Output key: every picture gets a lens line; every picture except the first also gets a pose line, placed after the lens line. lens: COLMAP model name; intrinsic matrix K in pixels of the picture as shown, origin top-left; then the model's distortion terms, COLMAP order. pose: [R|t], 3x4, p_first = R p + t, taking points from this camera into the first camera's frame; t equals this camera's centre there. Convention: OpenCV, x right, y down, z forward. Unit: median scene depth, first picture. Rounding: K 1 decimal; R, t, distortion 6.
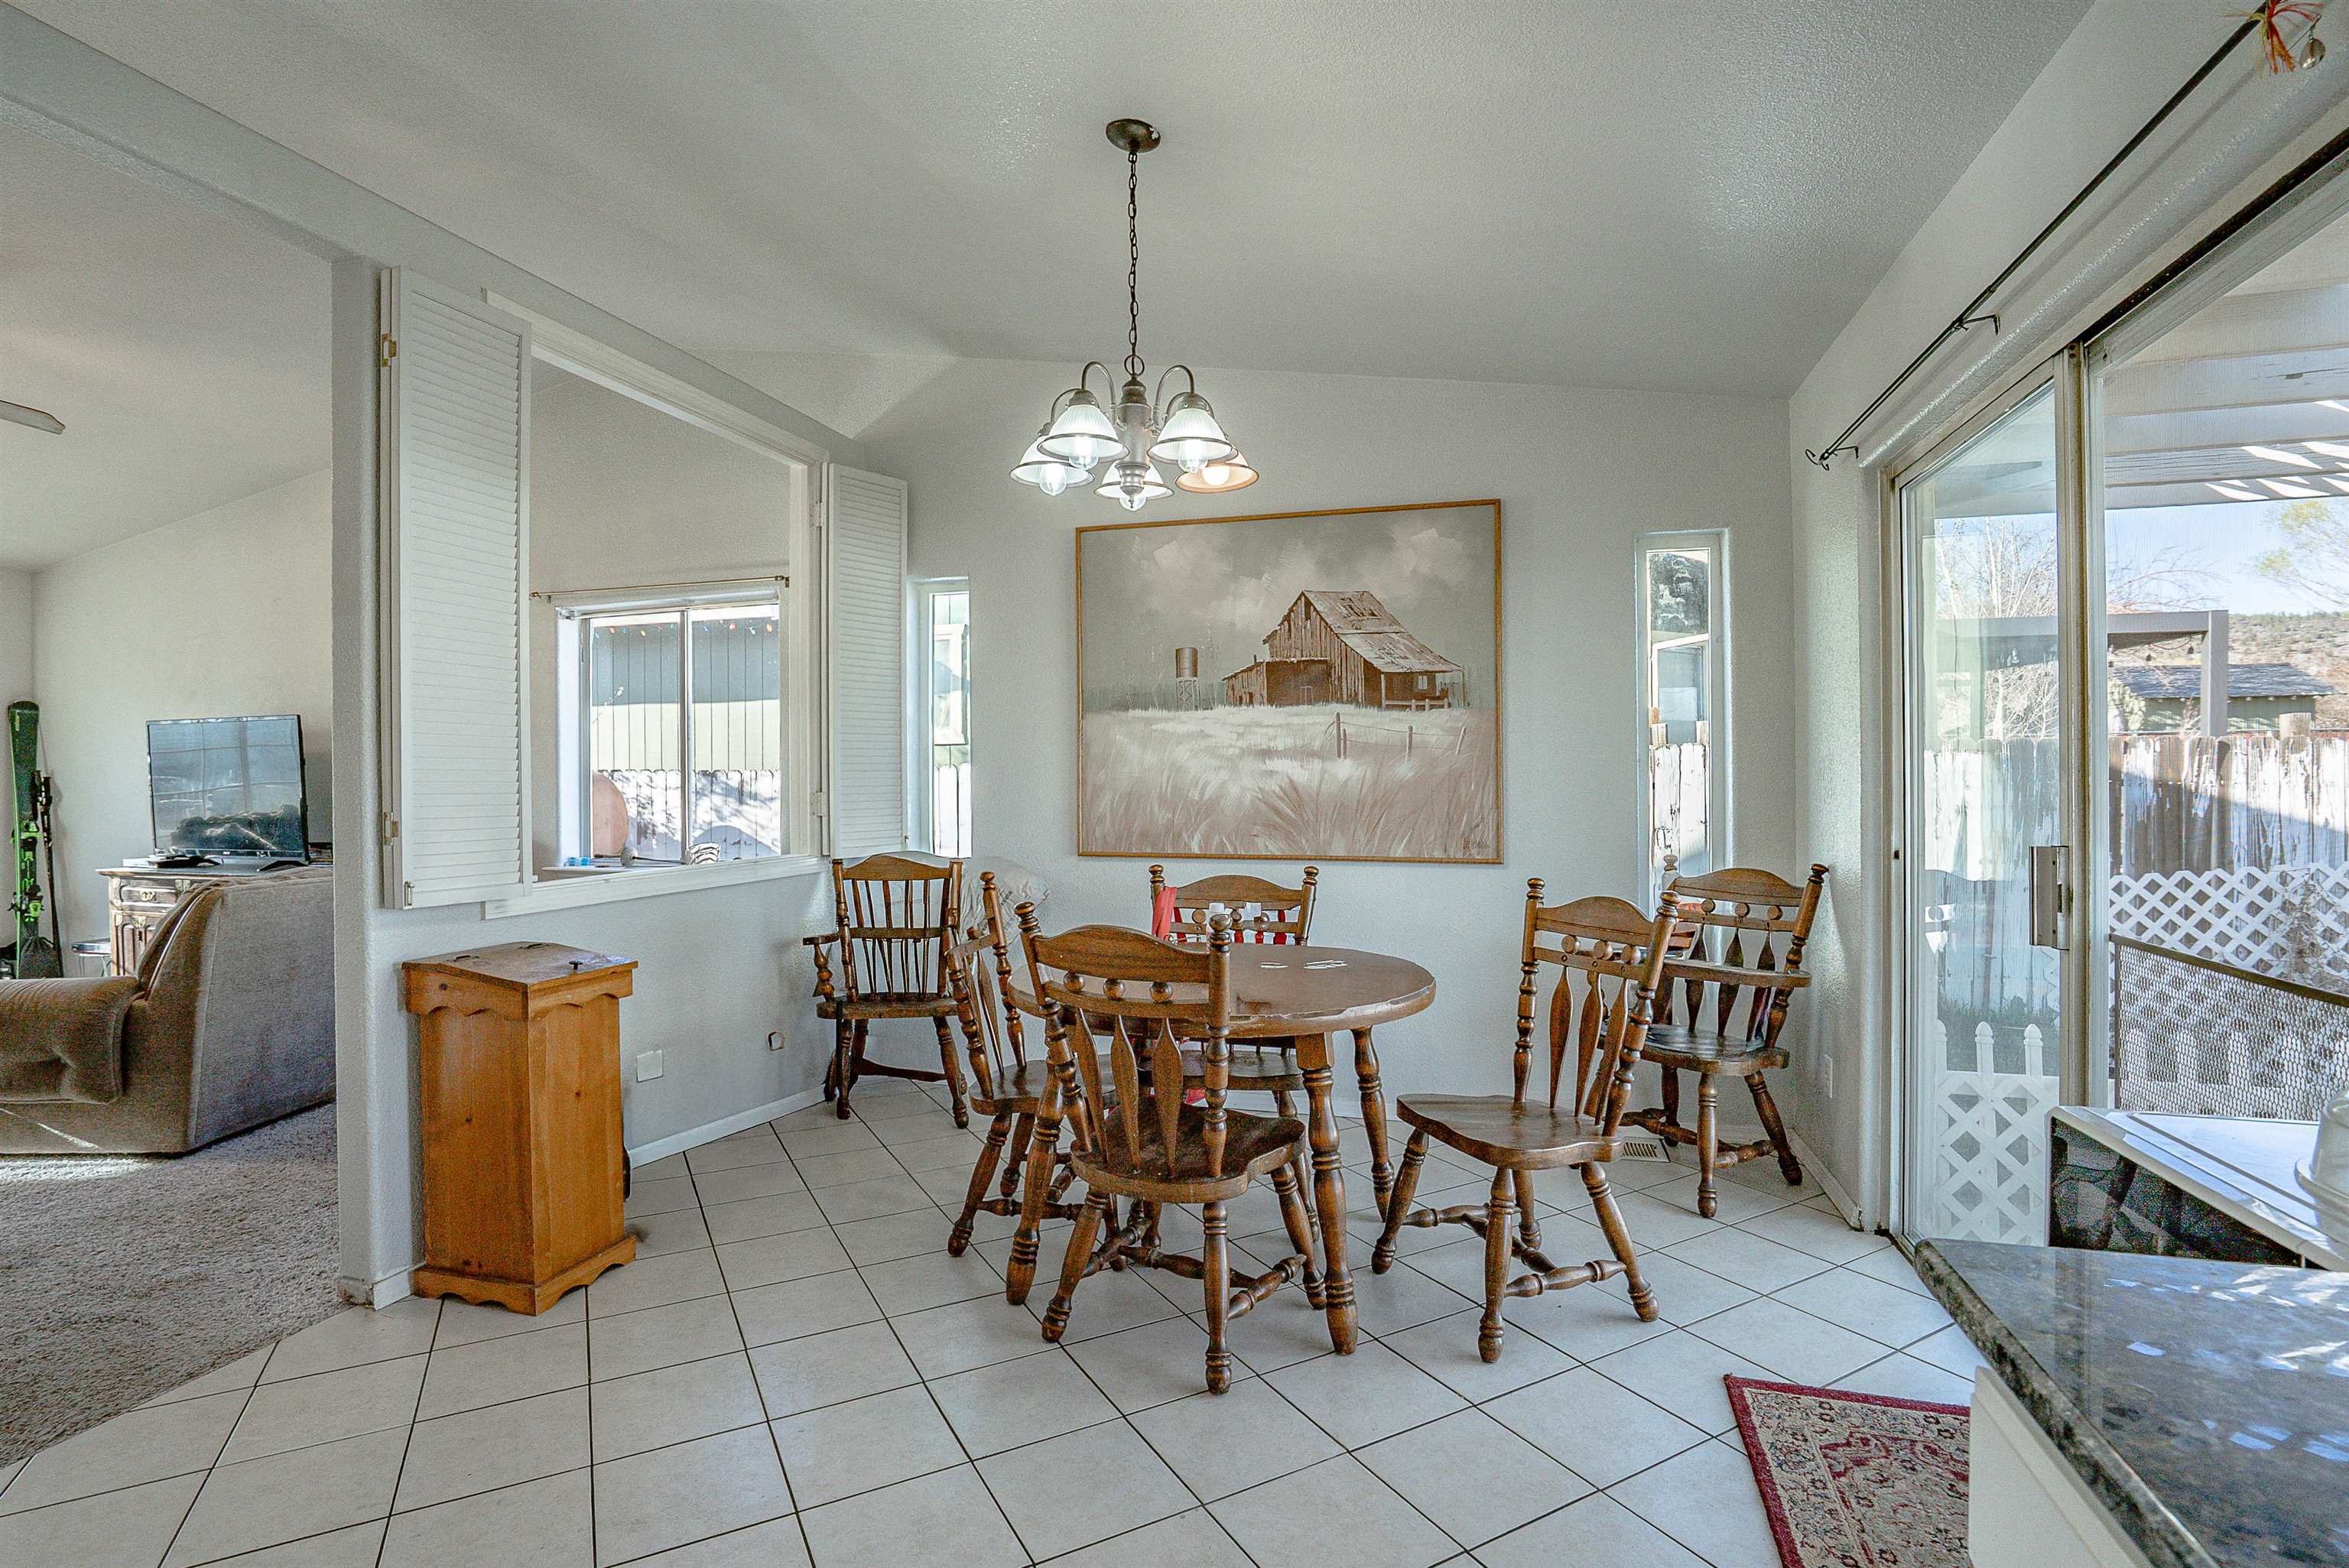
lens RADIAL K [[1145.4, 0, 1175.4], [0, 1145.4, 777.6], [0, 0, 1]] dist [-0.062436, 0.030028]
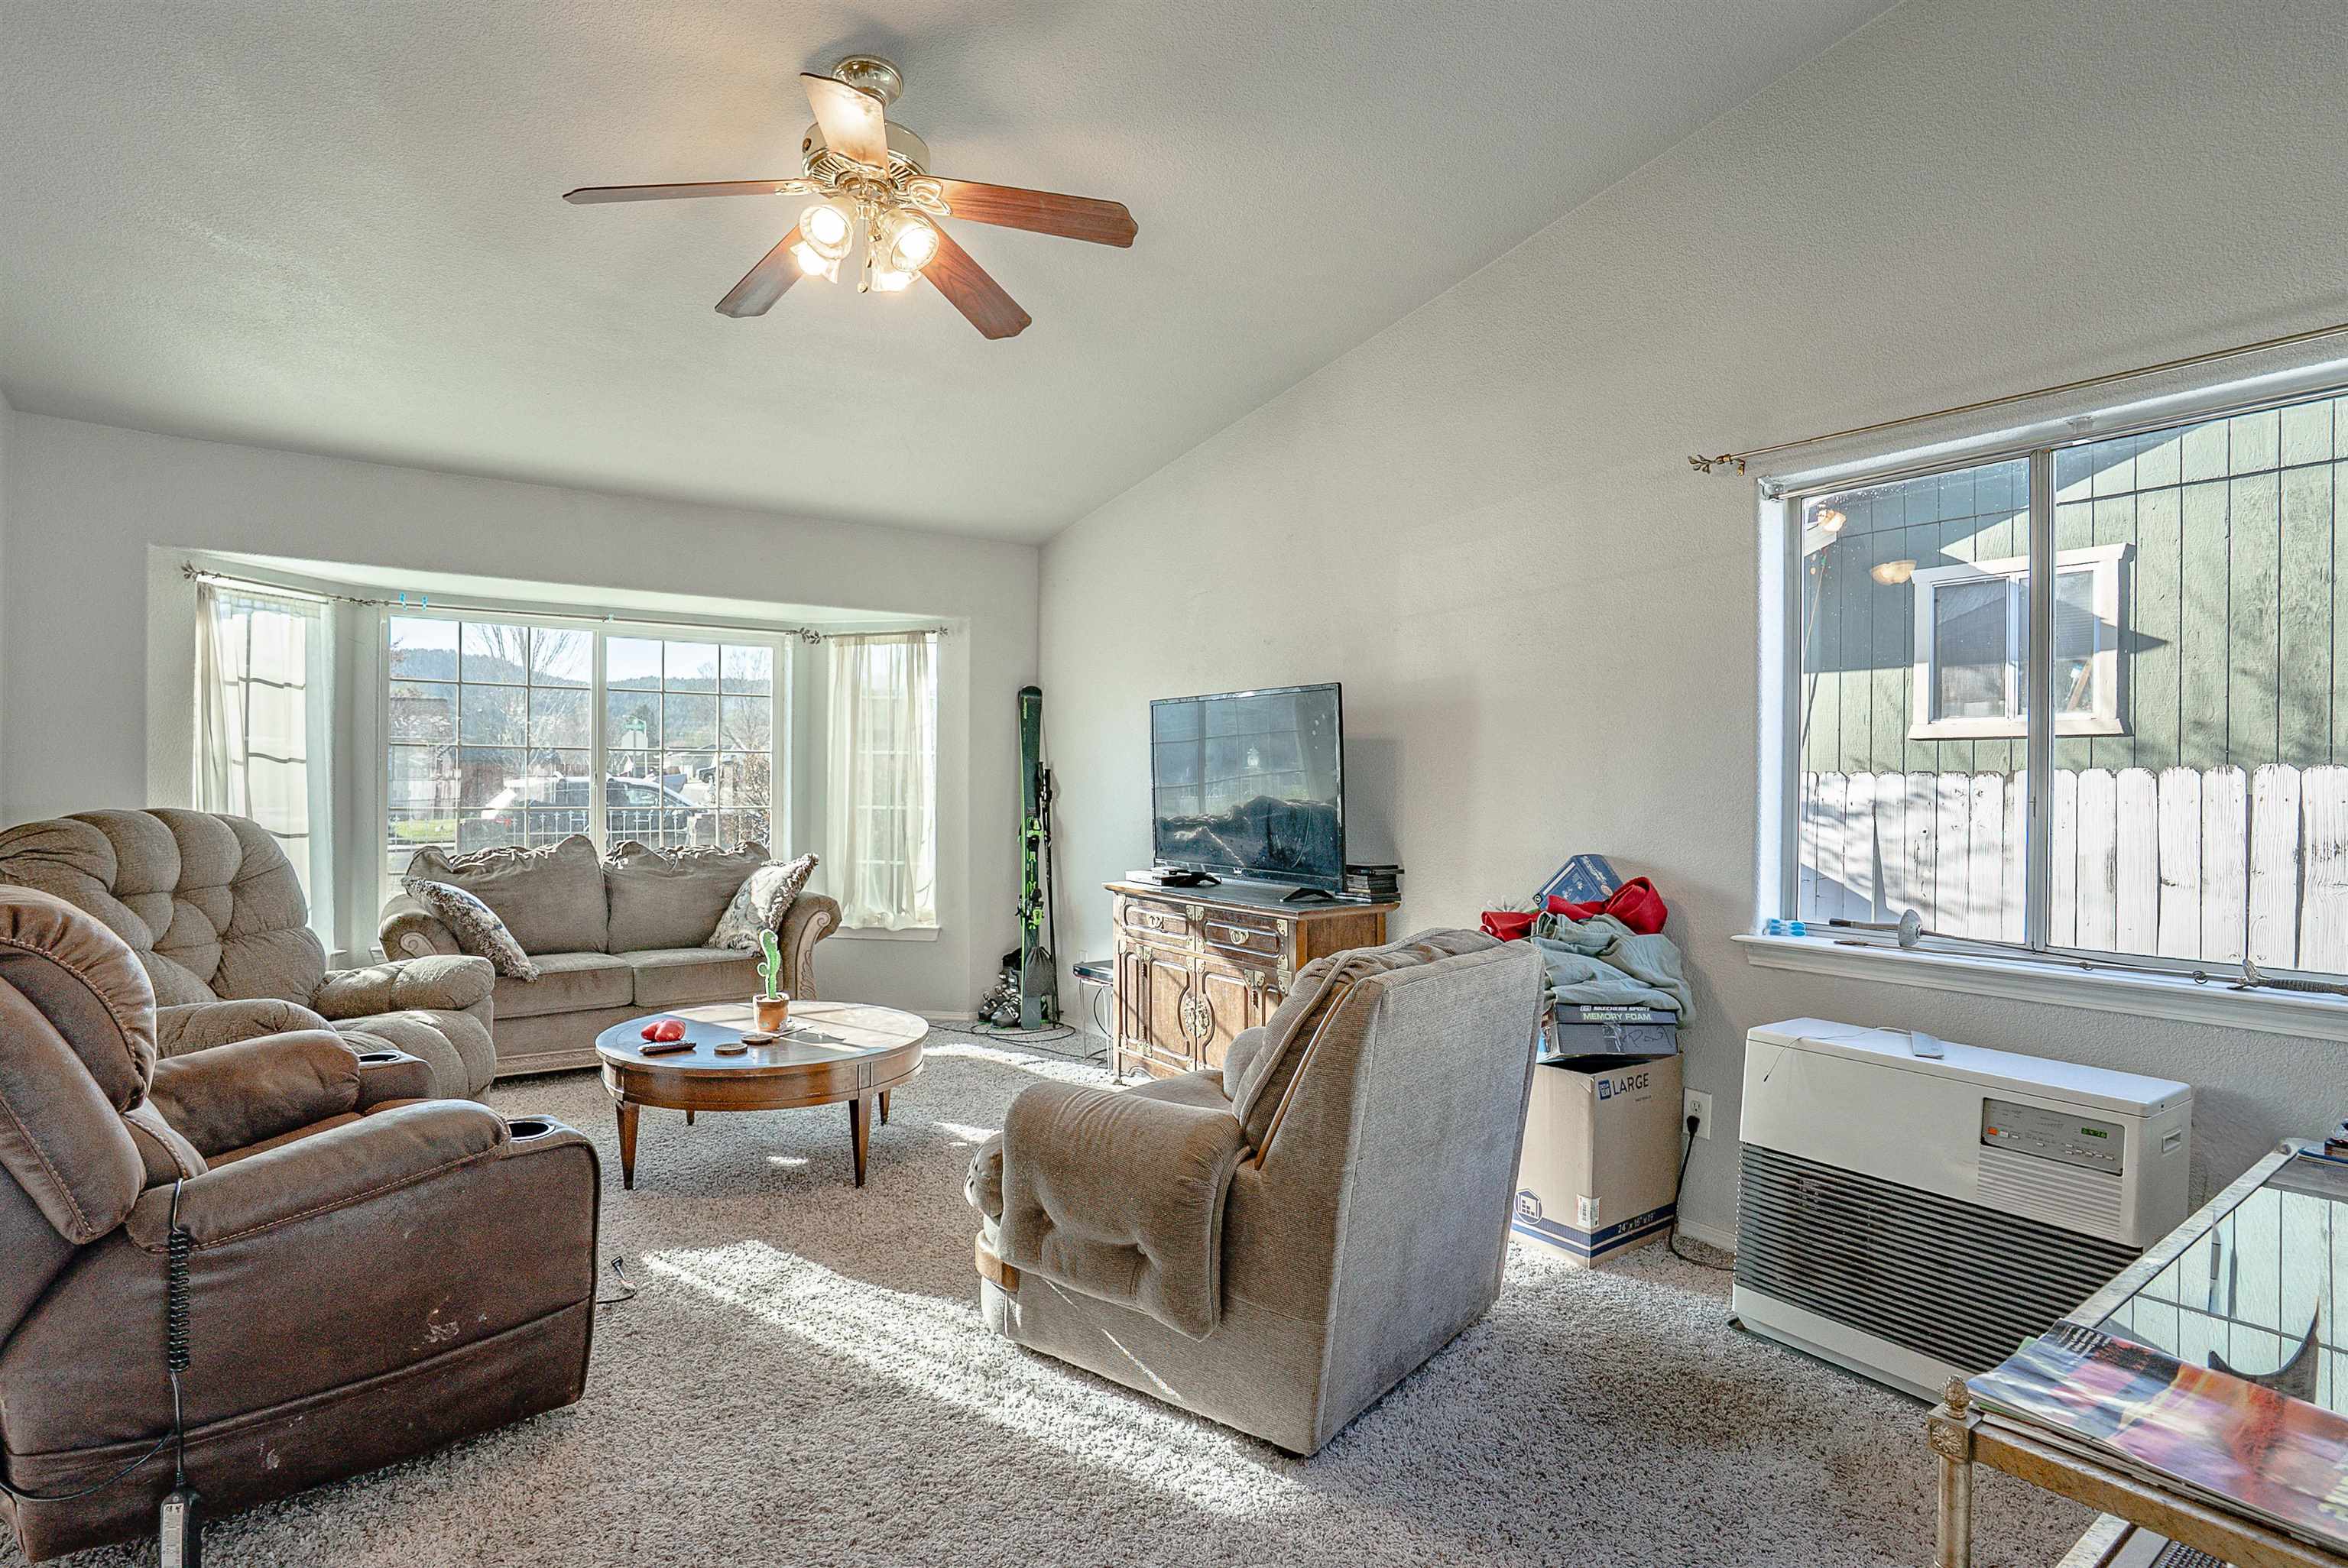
lens RADIAL K [[1144.9, 0, 1174.9], [0, 1144.9, 777.6], [0, 0, 1]] dist [-0.062436, 0.030028]
pose [[0.802603, 0.013524, -0.596361, -0.409548], [-0.016590, 0.999862, 0.000348, 0.004432], [0.596283, 0.009614, 0.802716, 0.339677]]
